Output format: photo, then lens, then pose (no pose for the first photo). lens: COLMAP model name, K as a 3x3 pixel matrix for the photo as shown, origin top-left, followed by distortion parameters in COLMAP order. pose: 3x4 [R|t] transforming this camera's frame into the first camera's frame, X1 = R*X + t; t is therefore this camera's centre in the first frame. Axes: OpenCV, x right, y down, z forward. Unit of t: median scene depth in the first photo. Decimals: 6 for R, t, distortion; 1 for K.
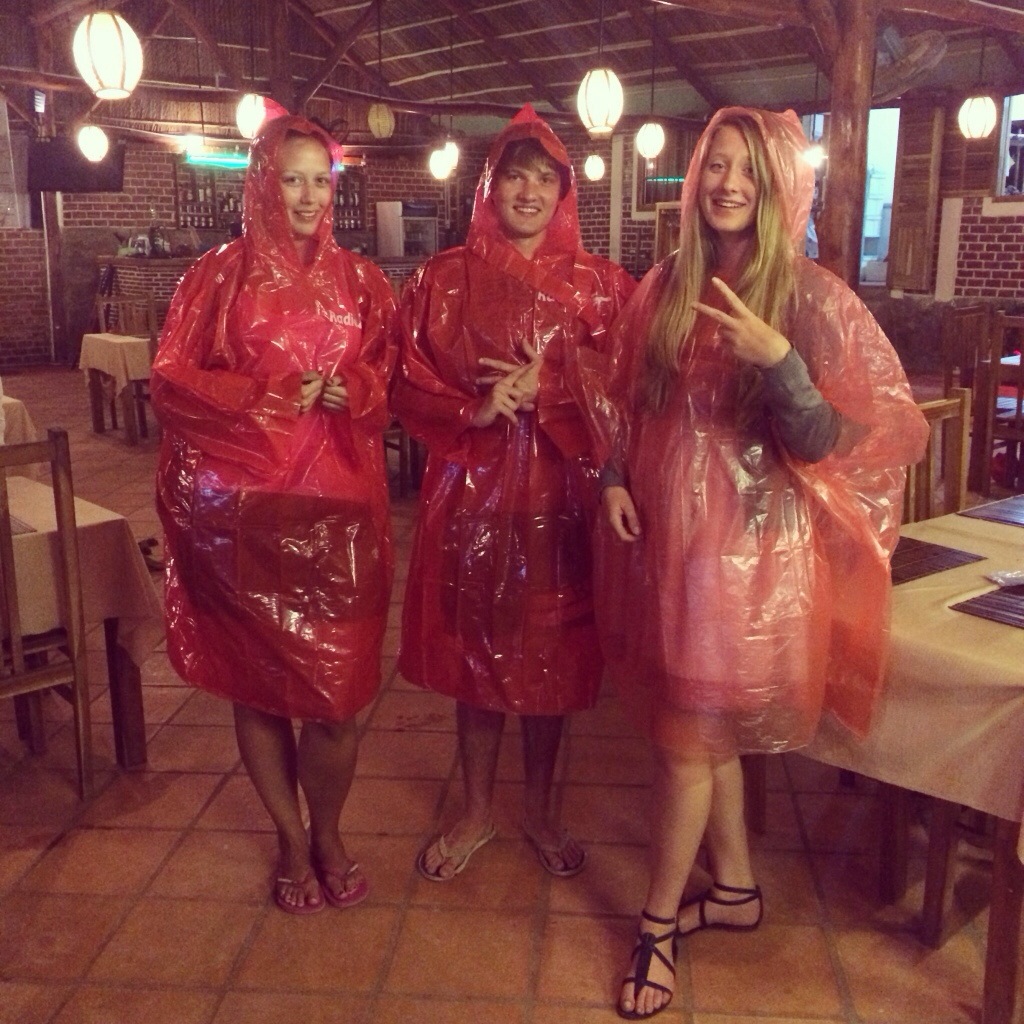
lens RADIAL K [[1186.0, 0, 509.8], [0, 1186.0, 517.0], [0, 0, 1]] dist [0.069243, 0.000000]
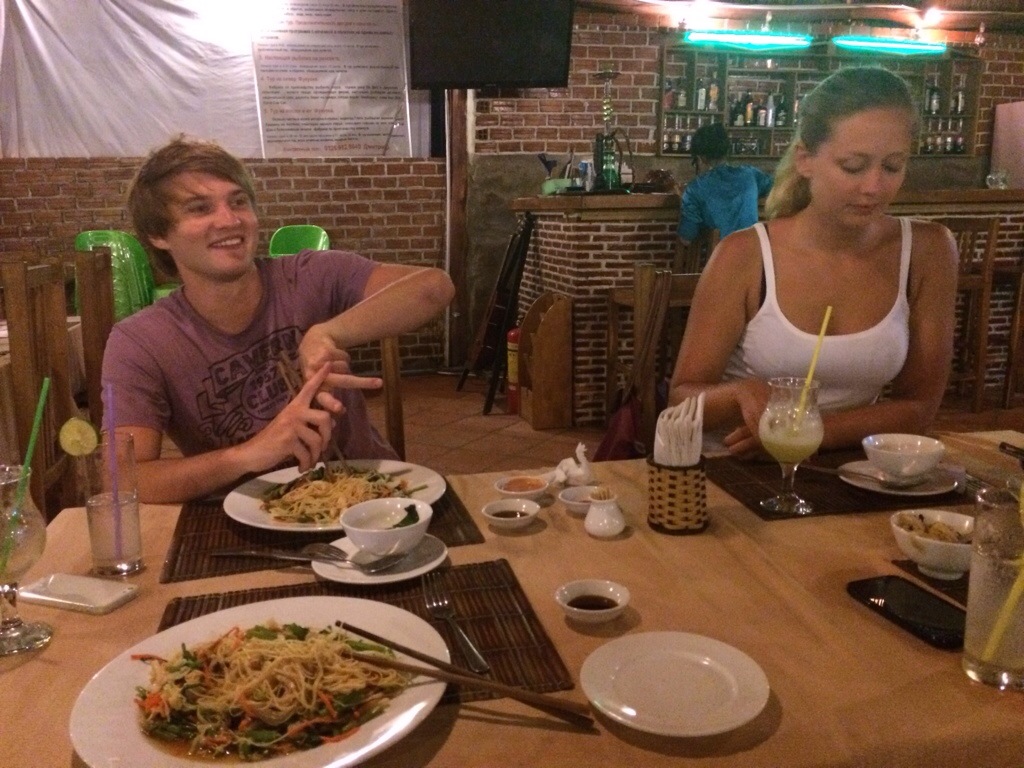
lens RADIAL K [[876.6, 0, 503.8], [0, 876.6, 394.4], [0, 0, 1]] dist [0.039567, -0.056454]
pose [[0.898876, 0.078992, -0.431024, -0.145522], [-0.088498, 0.996074, -0.002013, -0.112193], [0.429173, 0.039954, 0.902338, 0.569340]]
